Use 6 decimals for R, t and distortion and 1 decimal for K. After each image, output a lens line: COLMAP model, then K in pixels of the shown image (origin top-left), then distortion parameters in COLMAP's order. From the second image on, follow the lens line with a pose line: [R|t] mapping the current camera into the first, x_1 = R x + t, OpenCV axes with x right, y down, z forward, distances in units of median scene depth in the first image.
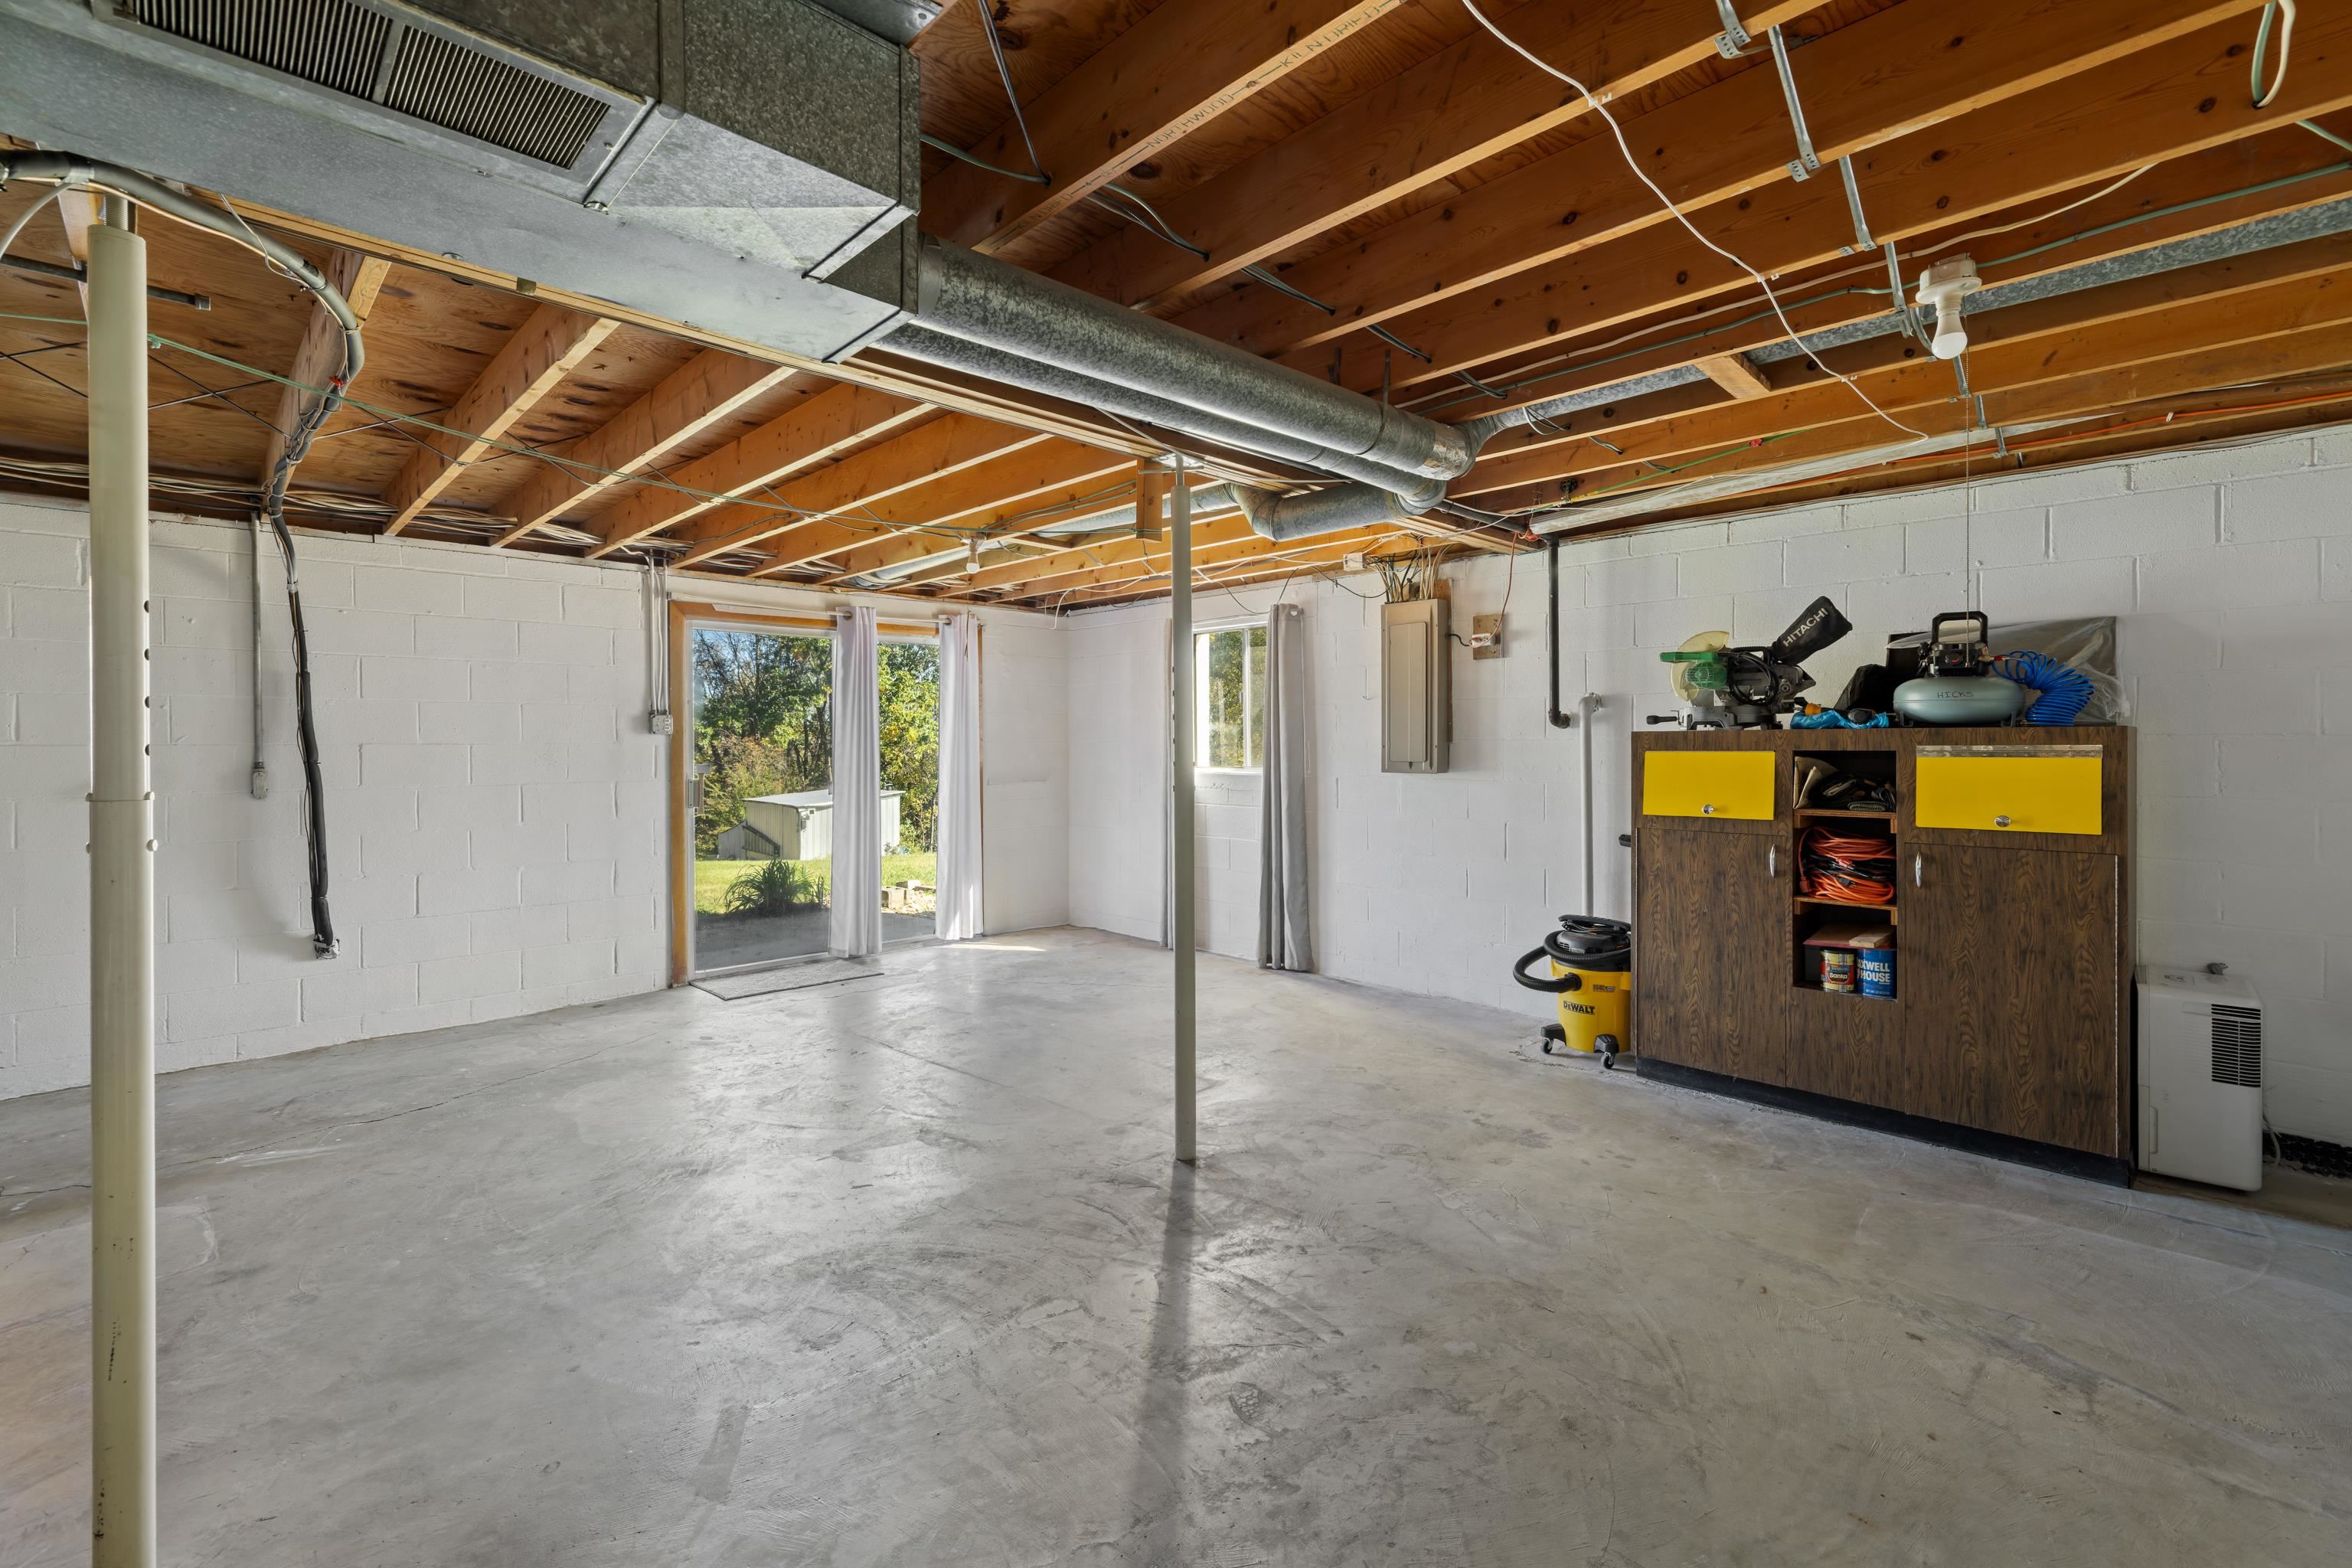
lens RADIAL K [[999.3, 0, 1170.9], [0, 999.3, 763.3], [0, 0, 1]] dist [-0.000969, -0.000055]
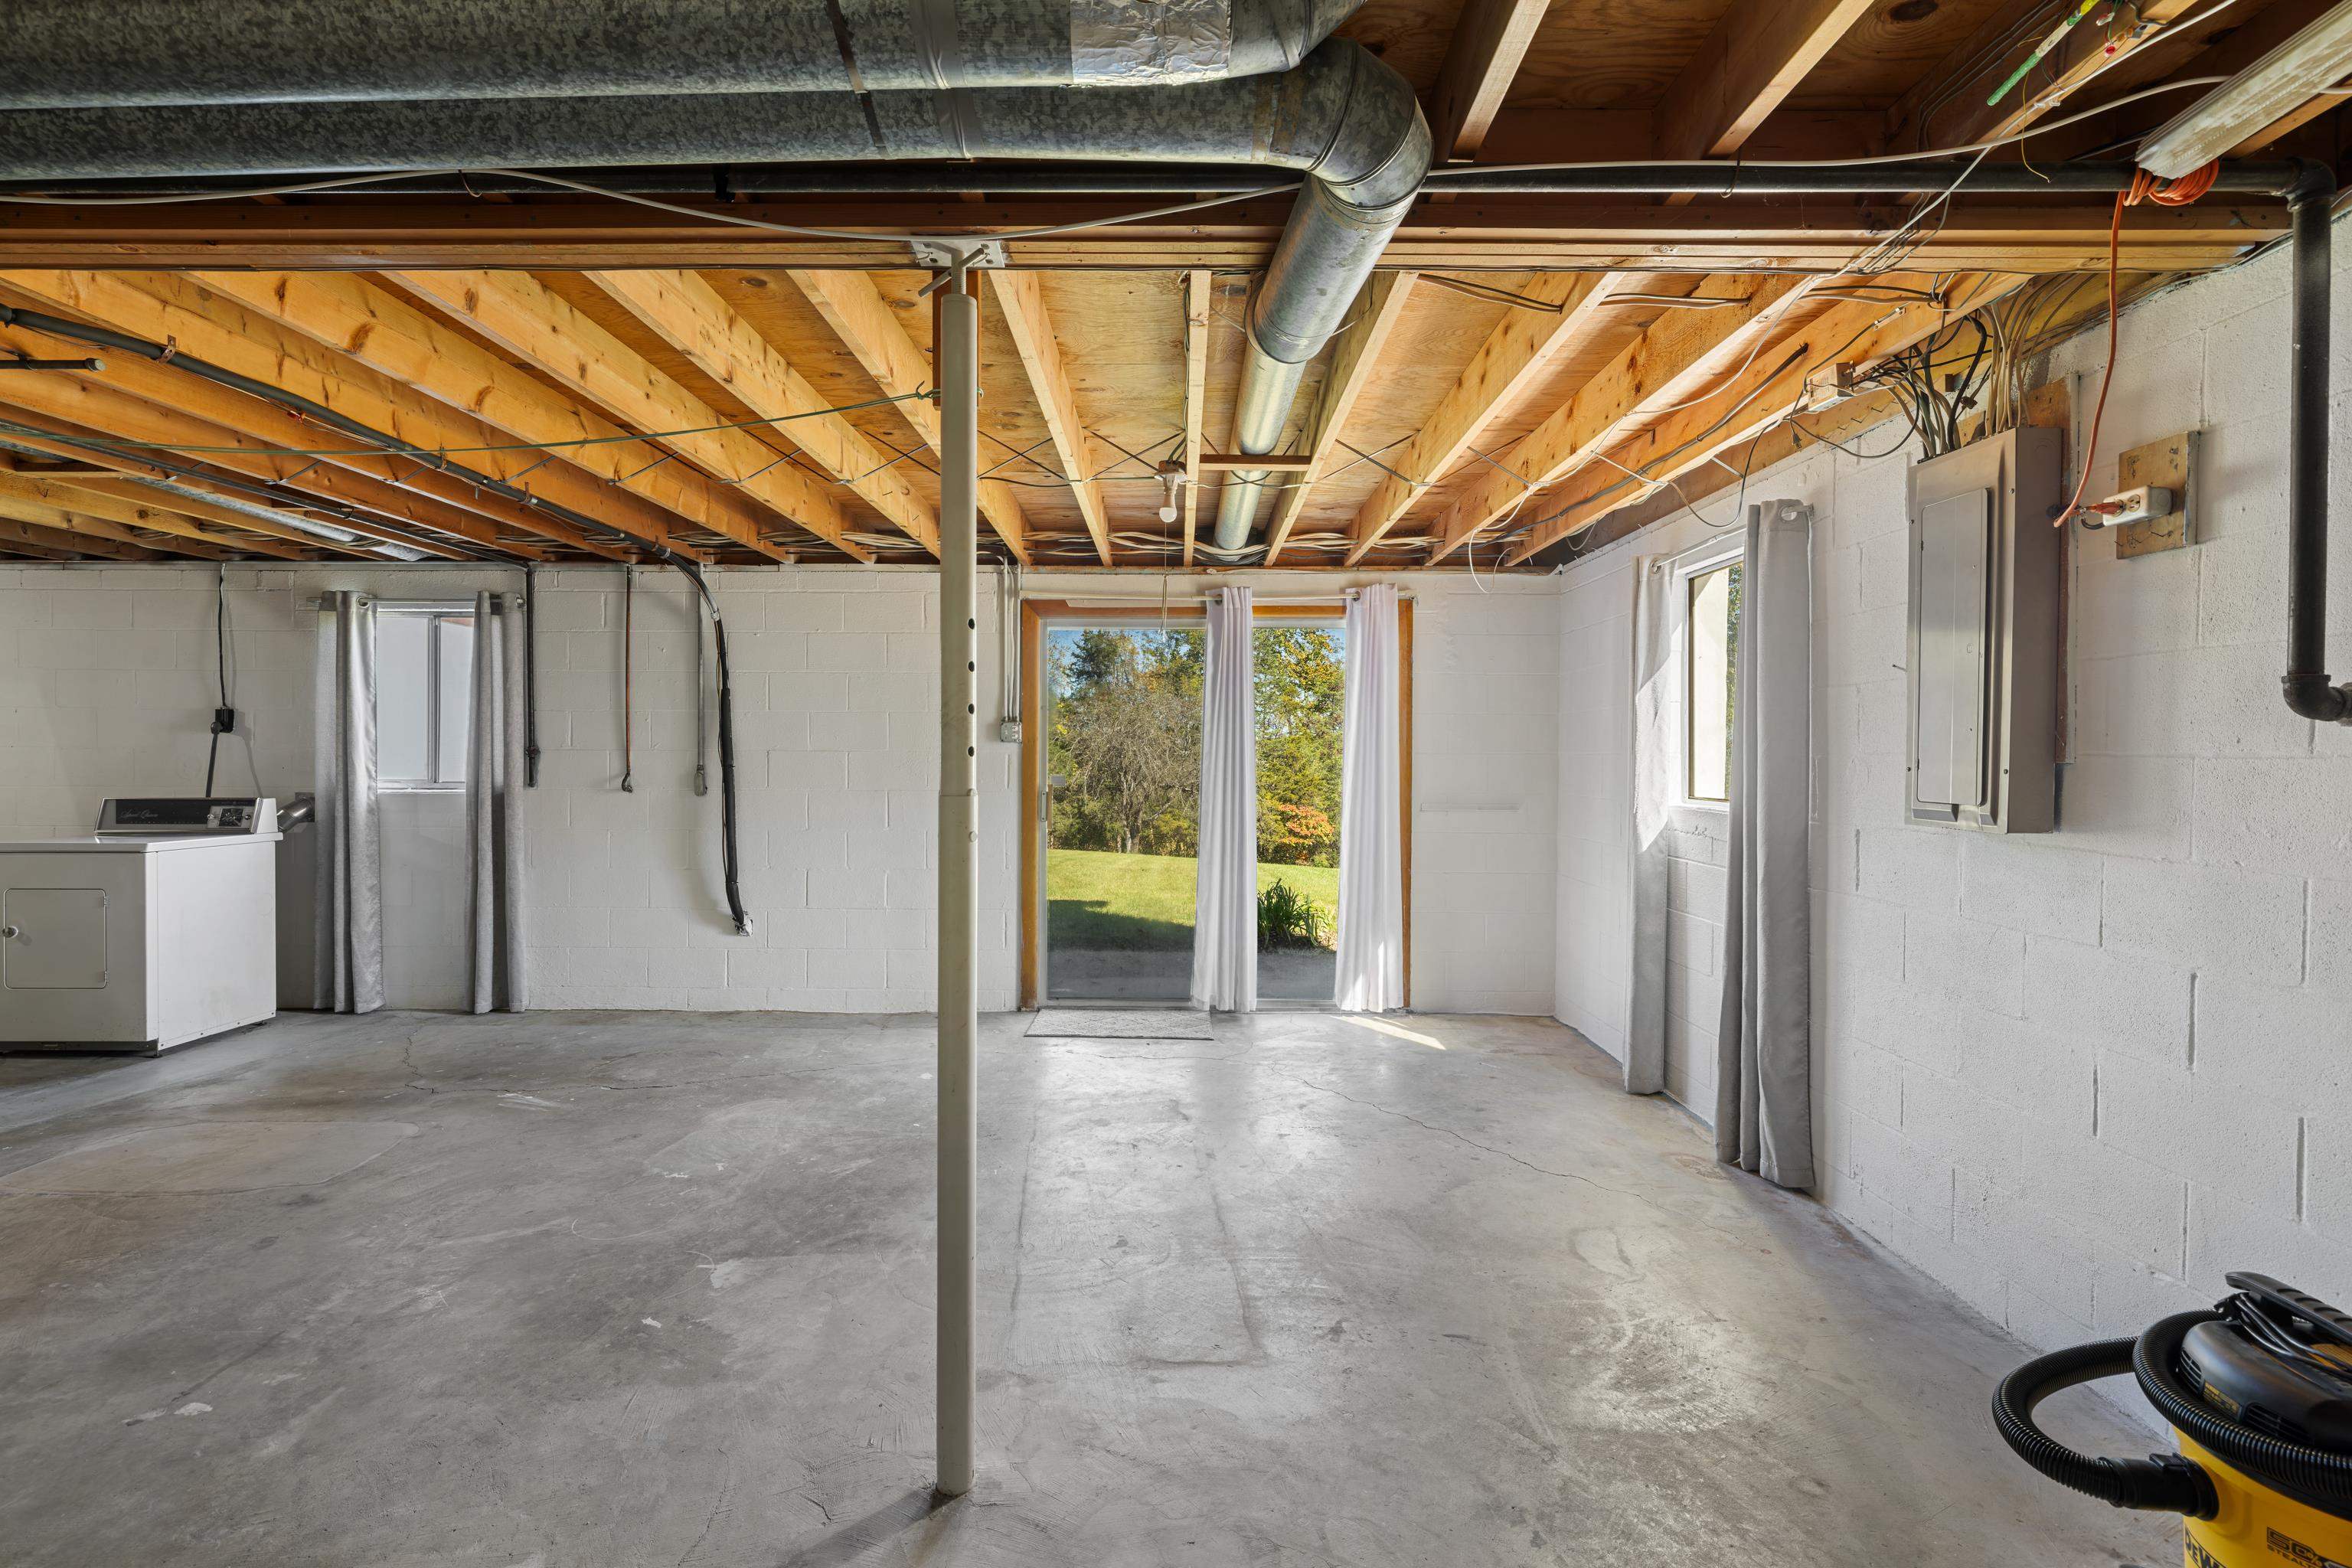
lens RADIAL K [[1062.6, 0, 1176.0], [0, 1062.6, 784.0], [0, 0, 1]] dist [-0.002065, 0.000046]
pose [[0.711581, 0.028071, -0.702043, 0.327814], [-0.022135, 0.999601, 0.017532, -0.011462], [0.702255, 0.003065, 0.711919, 0.415583]]
